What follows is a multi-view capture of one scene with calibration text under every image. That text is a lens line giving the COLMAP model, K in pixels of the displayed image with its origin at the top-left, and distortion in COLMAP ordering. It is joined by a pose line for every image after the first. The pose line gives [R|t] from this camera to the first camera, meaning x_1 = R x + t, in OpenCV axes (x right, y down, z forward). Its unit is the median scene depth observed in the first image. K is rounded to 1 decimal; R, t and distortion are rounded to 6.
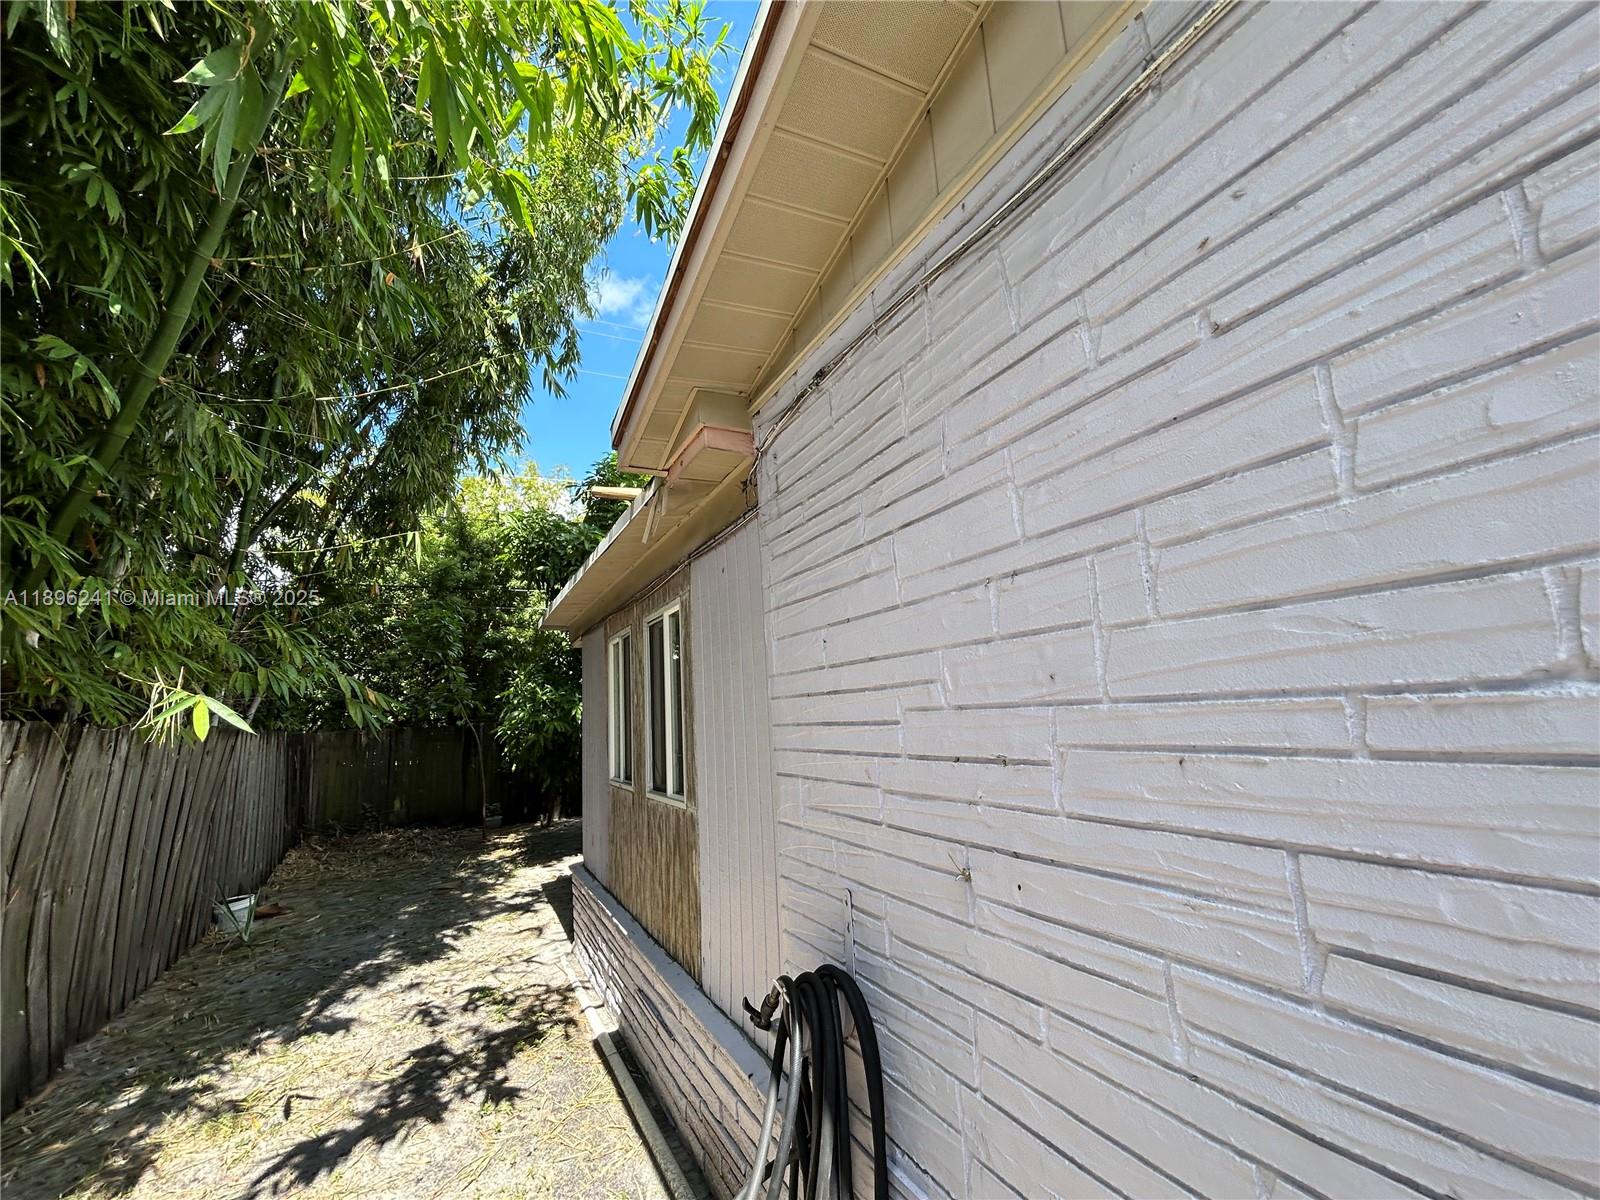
lens RADIAL K [[645.5, 0, 800.0], [0, 645.5, 600.0], [0, 0, 1]] dist [0.000373, -0.000441]
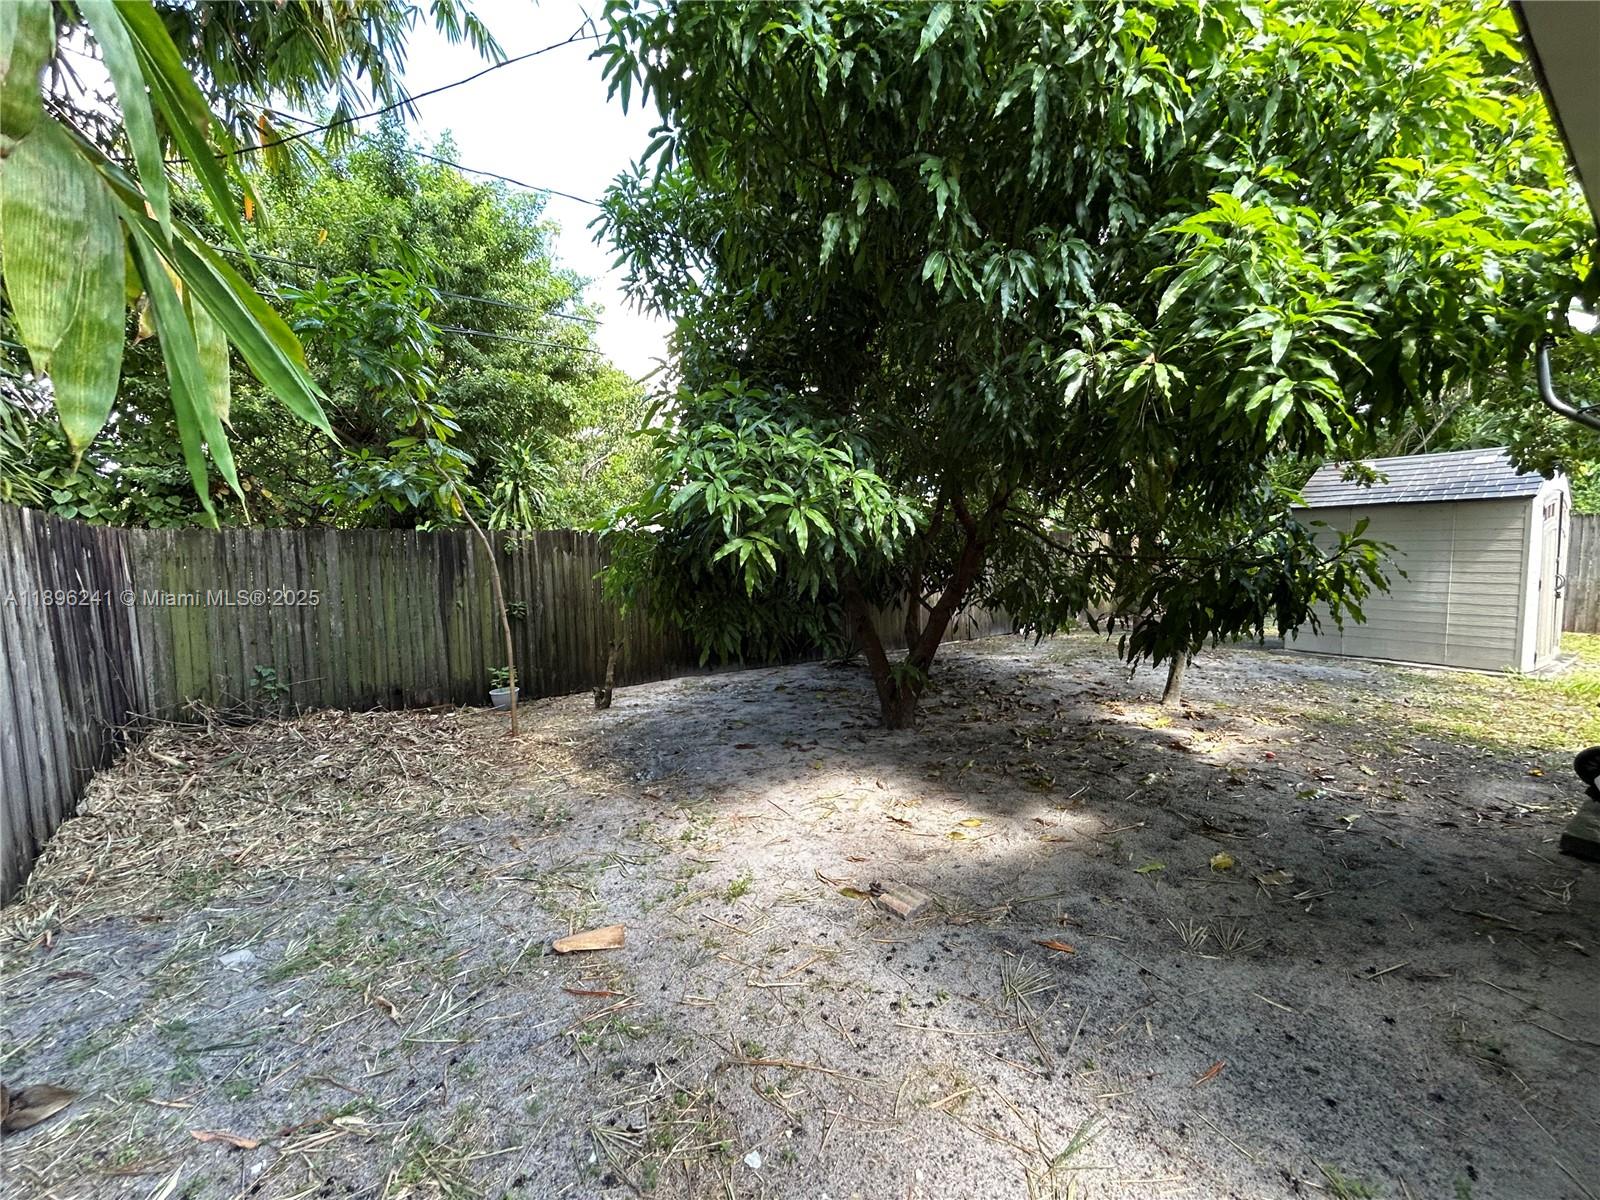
lens RADIAL K [[643.3, 0, 805.1], [0, 643.3, 597.2], [0, 0, 1]] dist [-0.000465, -0.000227]
pose [[0.988118, 0.036871, 0.149206, -1.110095], [-0.070821, 0.970820, 0.229113, 0.384224], [-0.136405, -0.236957, 0.961897, 1.579071]]
